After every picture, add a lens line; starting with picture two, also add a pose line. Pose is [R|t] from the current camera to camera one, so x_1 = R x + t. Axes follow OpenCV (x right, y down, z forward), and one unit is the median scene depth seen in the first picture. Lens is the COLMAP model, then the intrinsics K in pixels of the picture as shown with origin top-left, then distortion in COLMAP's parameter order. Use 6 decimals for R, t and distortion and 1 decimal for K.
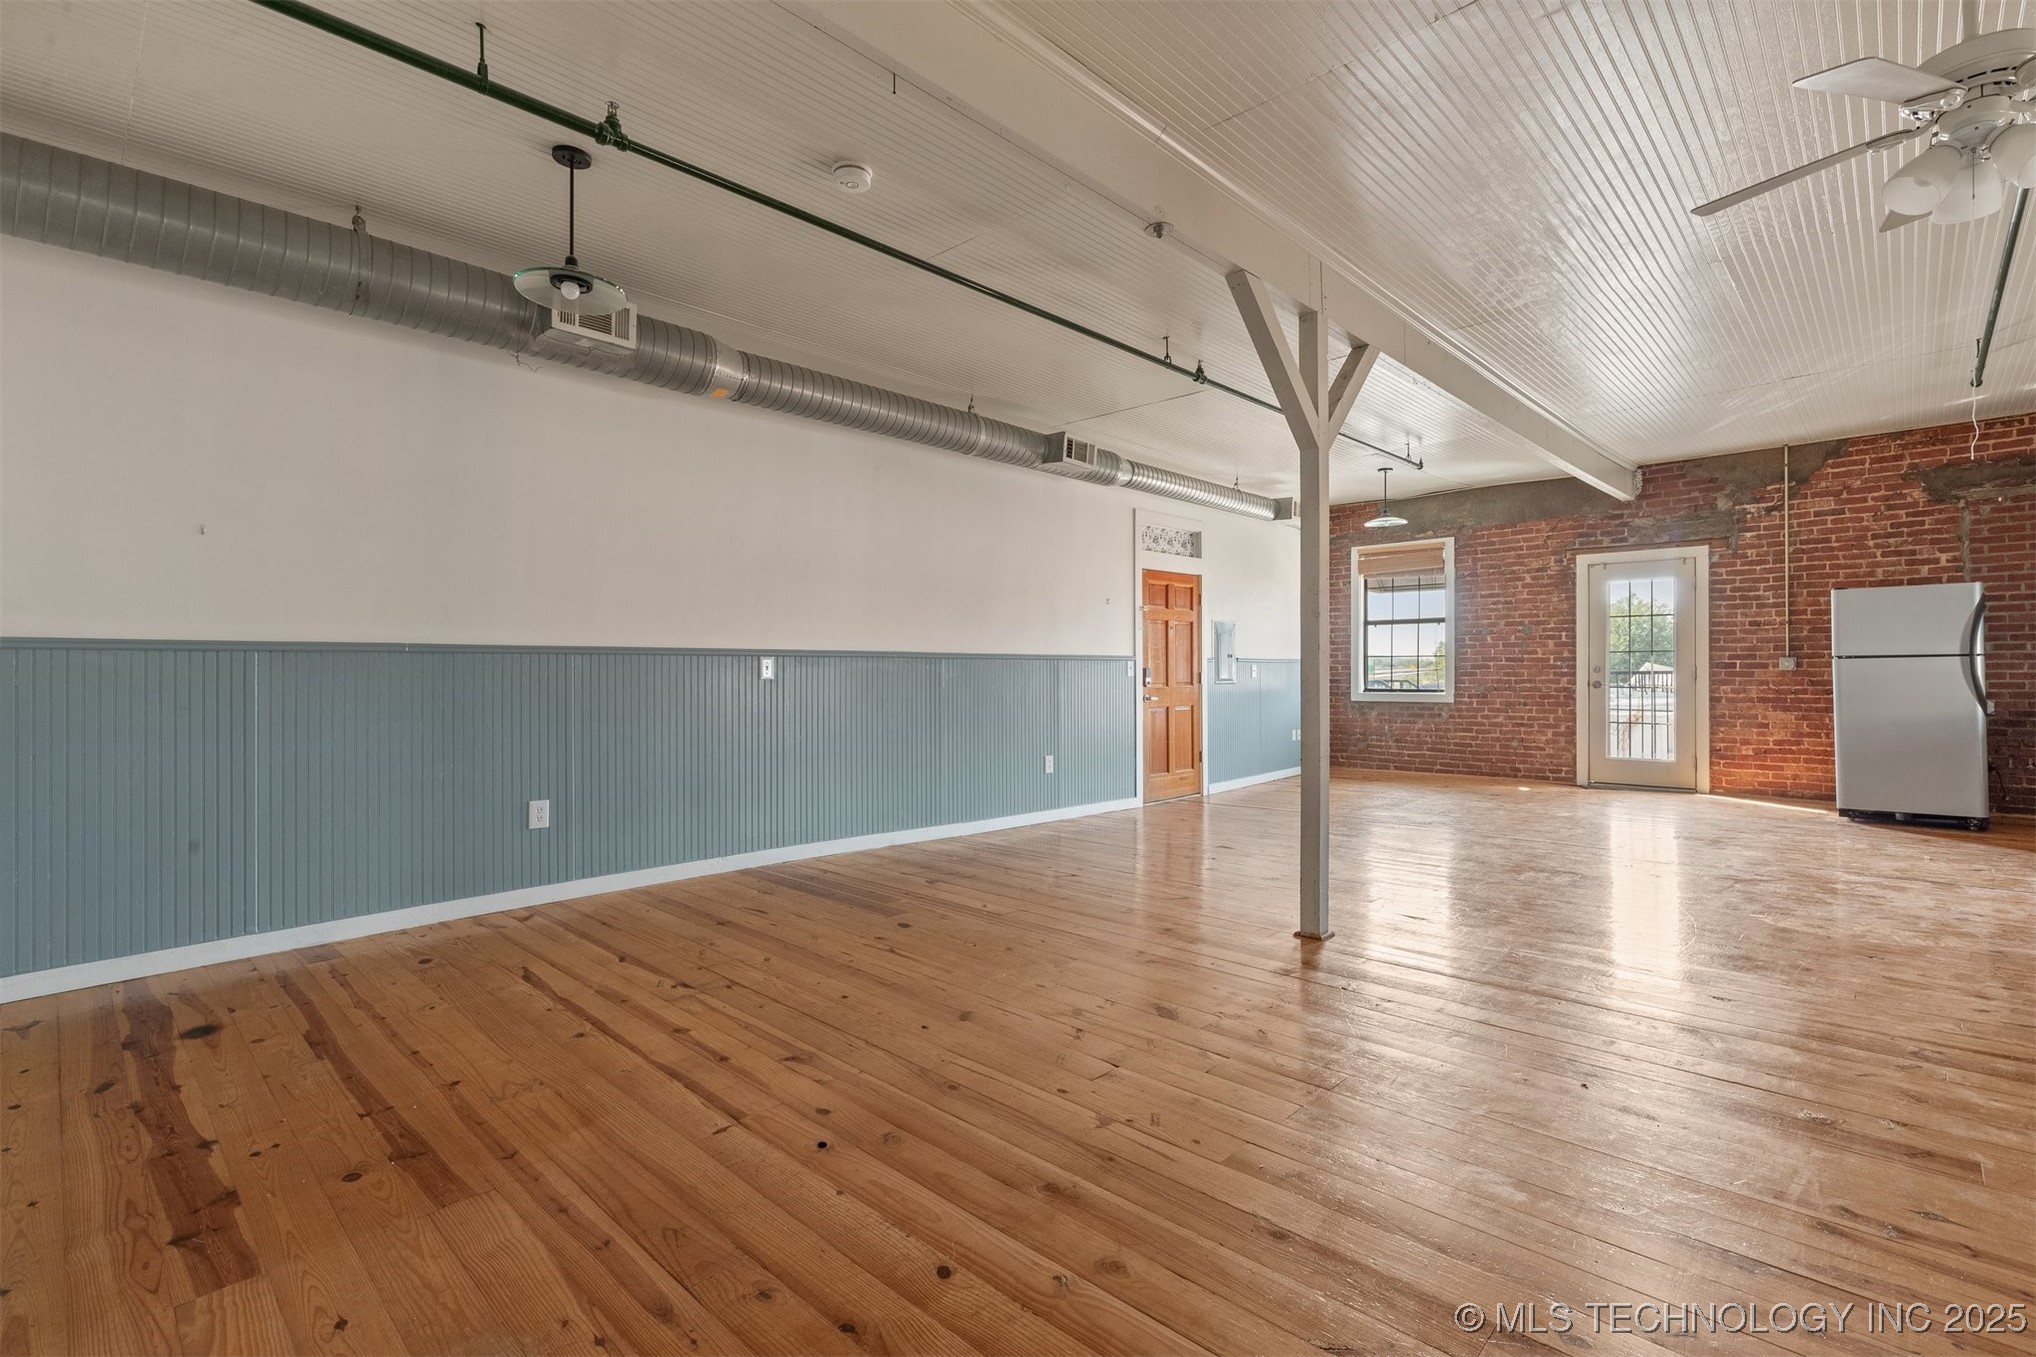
lens RADIAL K [[925.0, 0, 1023.1], [0, 925.0, 668.8], [0, 0, 1]] dist [-0.000315, -0.000067]
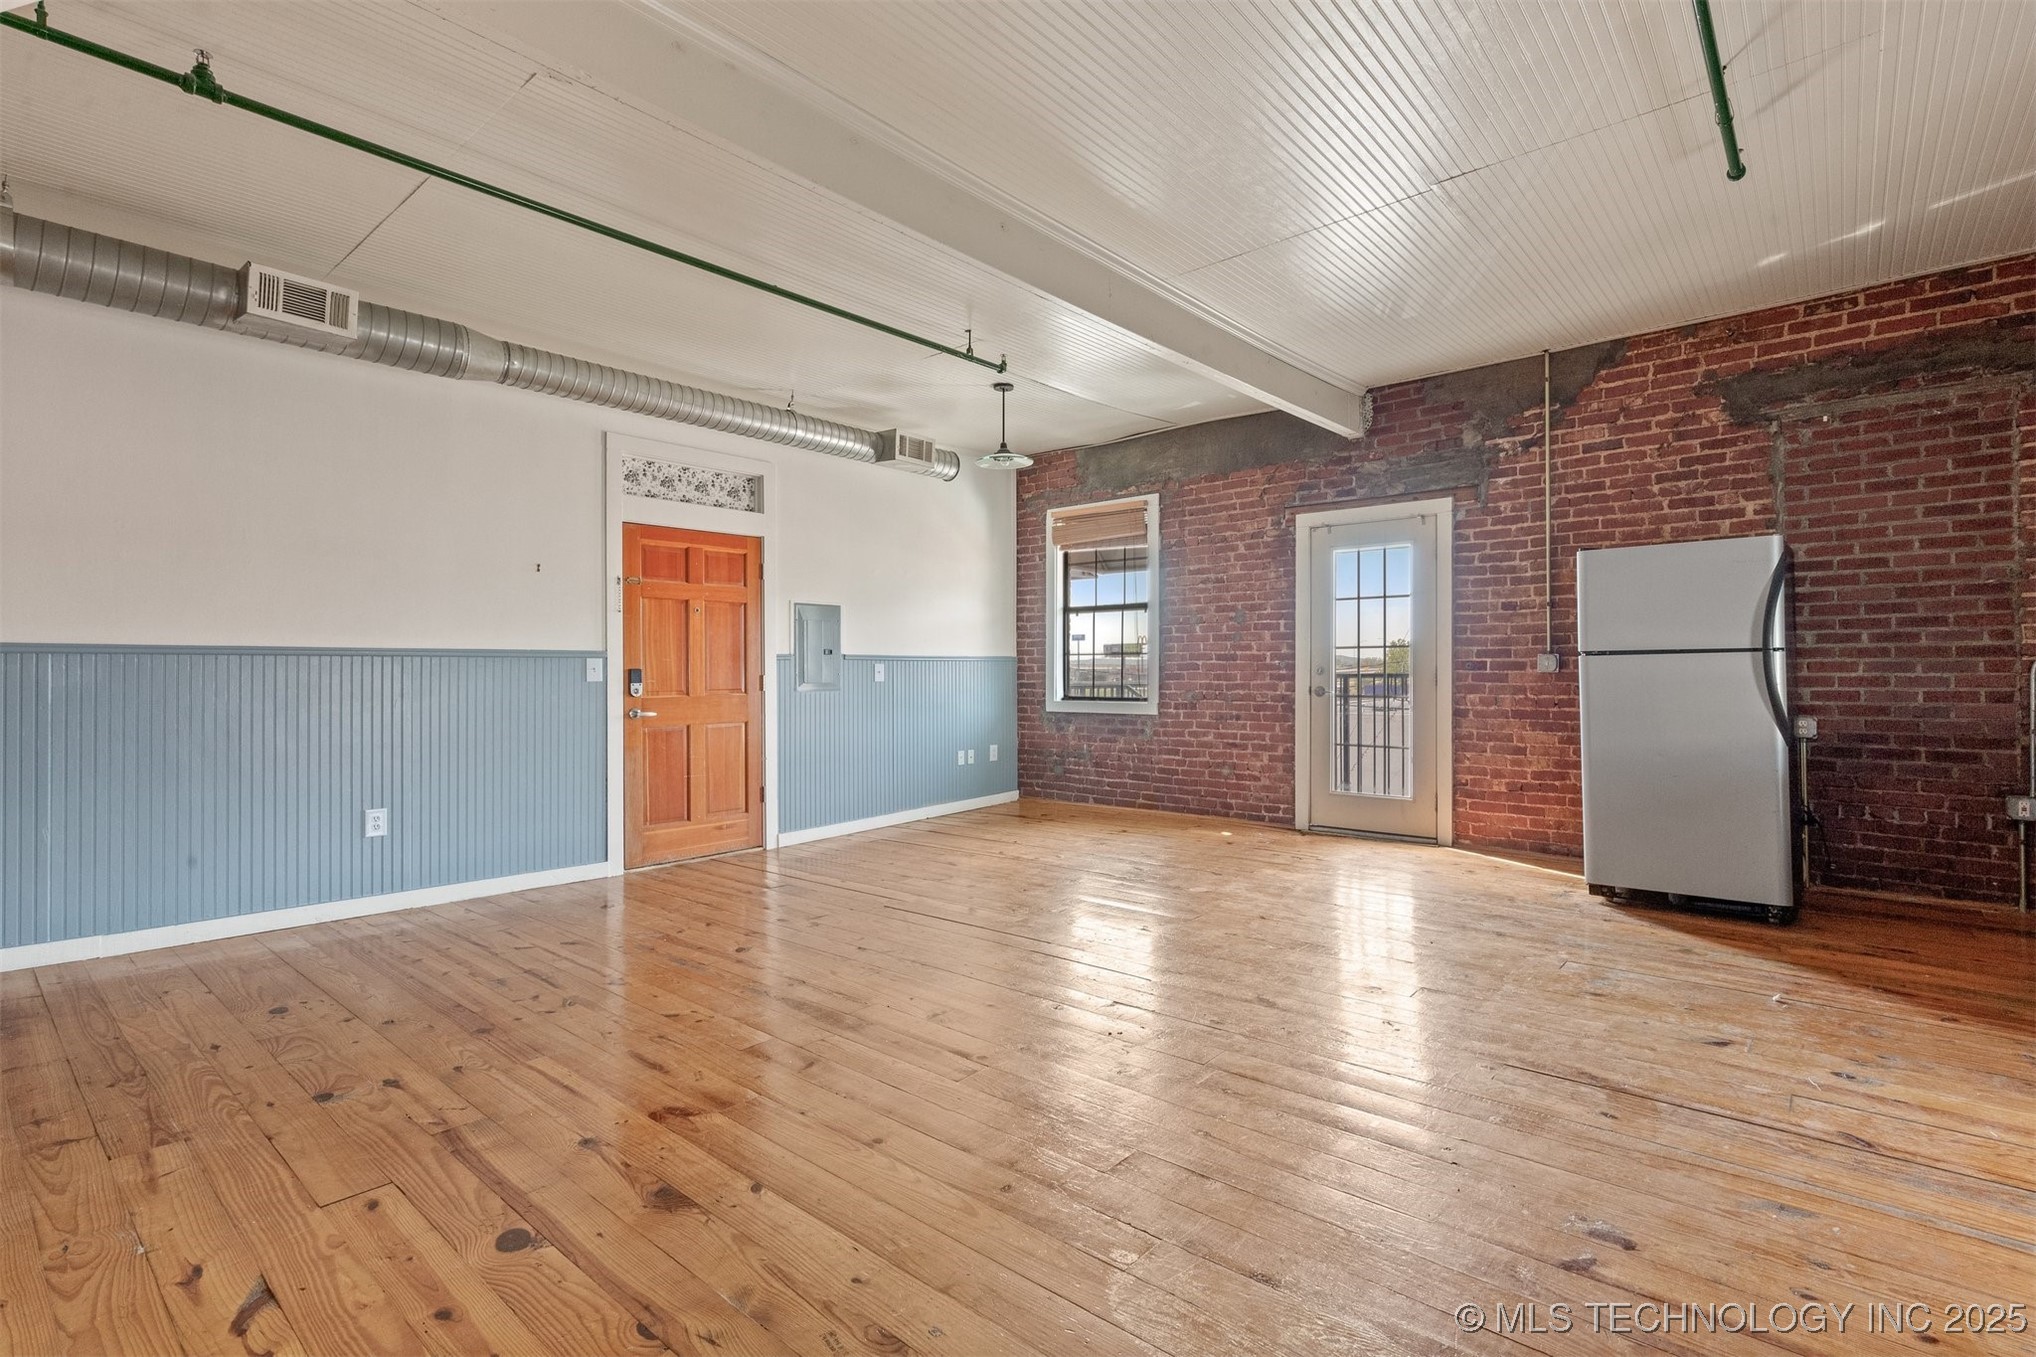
lens RADIAL K [[936.7, 0, 1018.8], [0, 936.7, 666.2], [0, 0, 1]] dist [0.016853, -0.010414]
pose [[0.998903, 0.000390, 0.046819, 0.401382], [-0.000304, 0.999998, -0.001849, -0.001703], [-0.046819, 0.001833, 0.998902, 0.313469]]
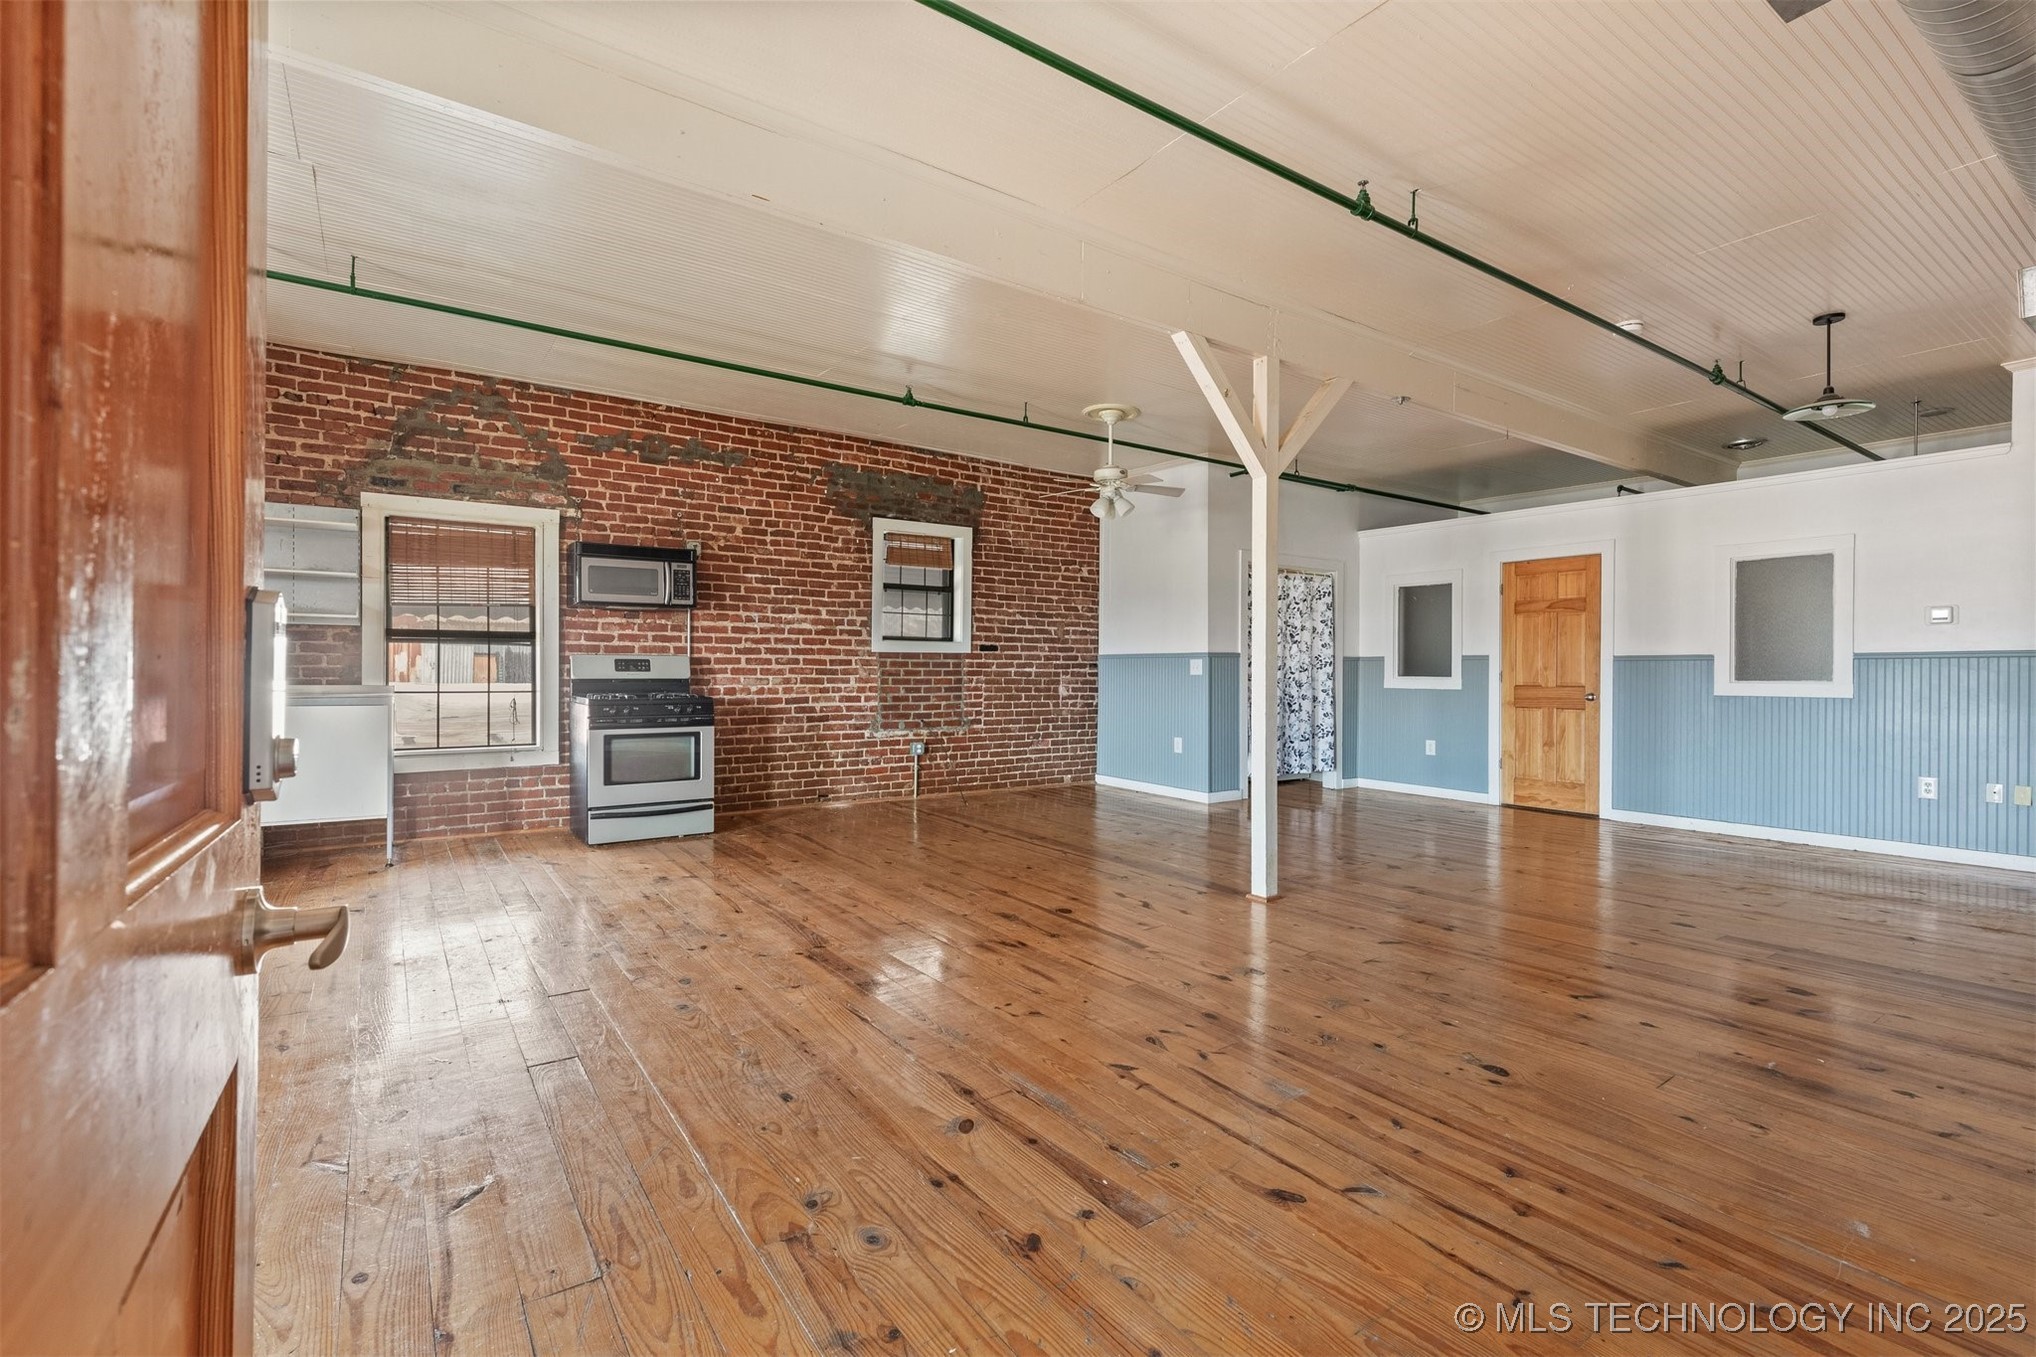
lens RADIAL K [[917.4, 0, 1022.1], [0, 917.4, 679.8], [0, 0, 1]] dist [0.001851, -0.000429]
pose [[-0.980817, -0.001176, 0.194926, 0.200523], [-0.000738, 0.999997, 0.002315, 0.006616], [-0.194928, 0.002127, -0.980815, 1.109212]]
